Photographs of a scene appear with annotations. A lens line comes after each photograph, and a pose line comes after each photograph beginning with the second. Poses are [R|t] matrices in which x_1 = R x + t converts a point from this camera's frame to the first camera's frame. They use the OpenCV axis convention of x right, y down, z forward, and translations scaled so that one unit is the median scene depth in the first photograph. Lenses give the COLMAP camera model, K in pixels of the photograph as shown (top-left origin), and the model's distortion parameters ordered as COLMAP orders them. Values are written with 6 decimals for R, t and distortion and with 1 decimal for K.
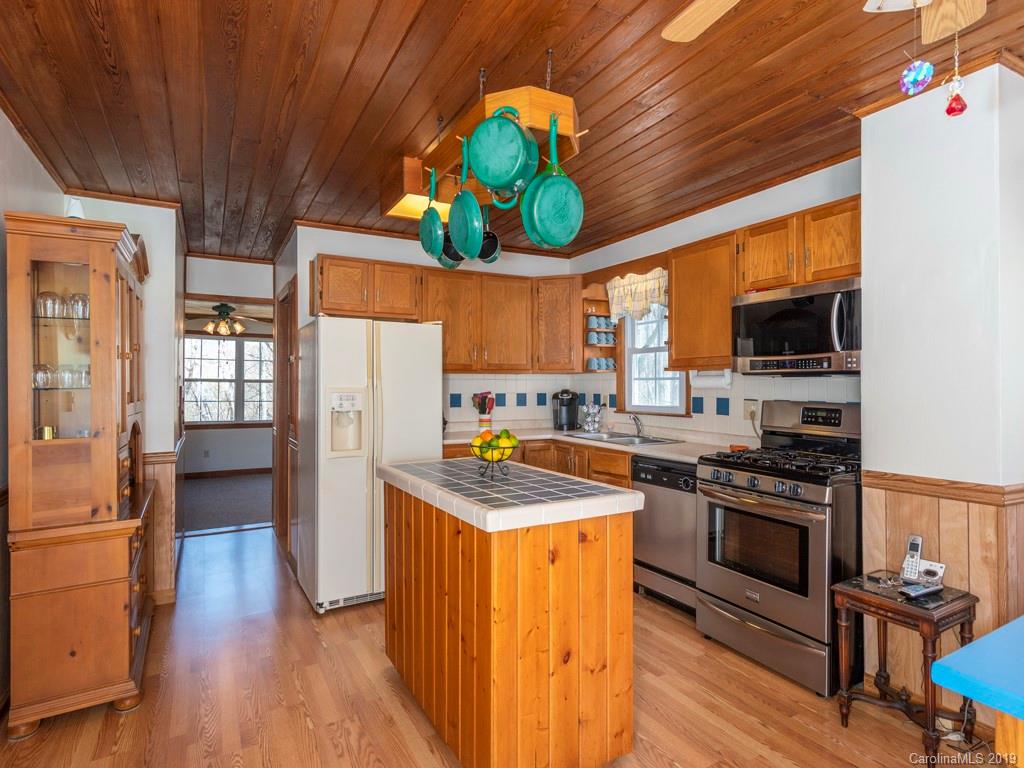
lens RADIAL K [[539.2, 0, 512.0], [0, 539.2, 384.0], [0, 0, 1]] dist [-0.000101, 0.000074]
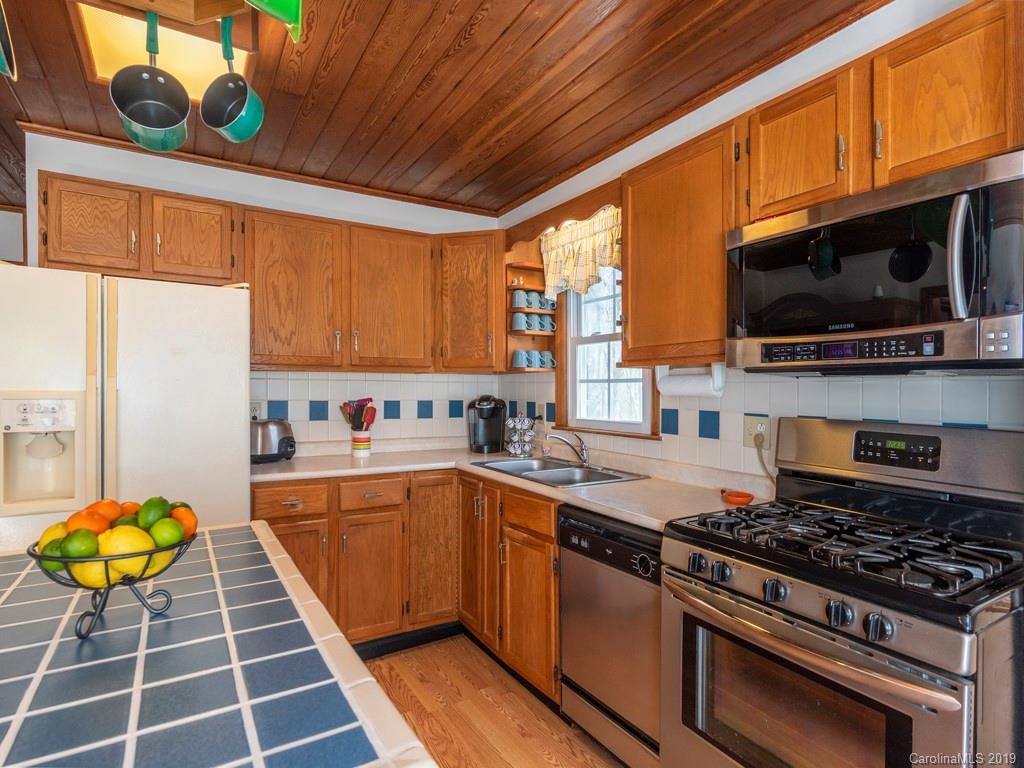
lens RADIAL K [[549.4, 0, 477.3], [0, 549.4, 386.8], [0, 0, 1]] dist [0.000178, 0.000613]
pose [[0.999745, 0.005405, -0.021925, 0.125683], [-0.005487, 0.999978, -0.003659, 0.001568], [0.021904, 0.003778, 0.999753, 0.330475]]
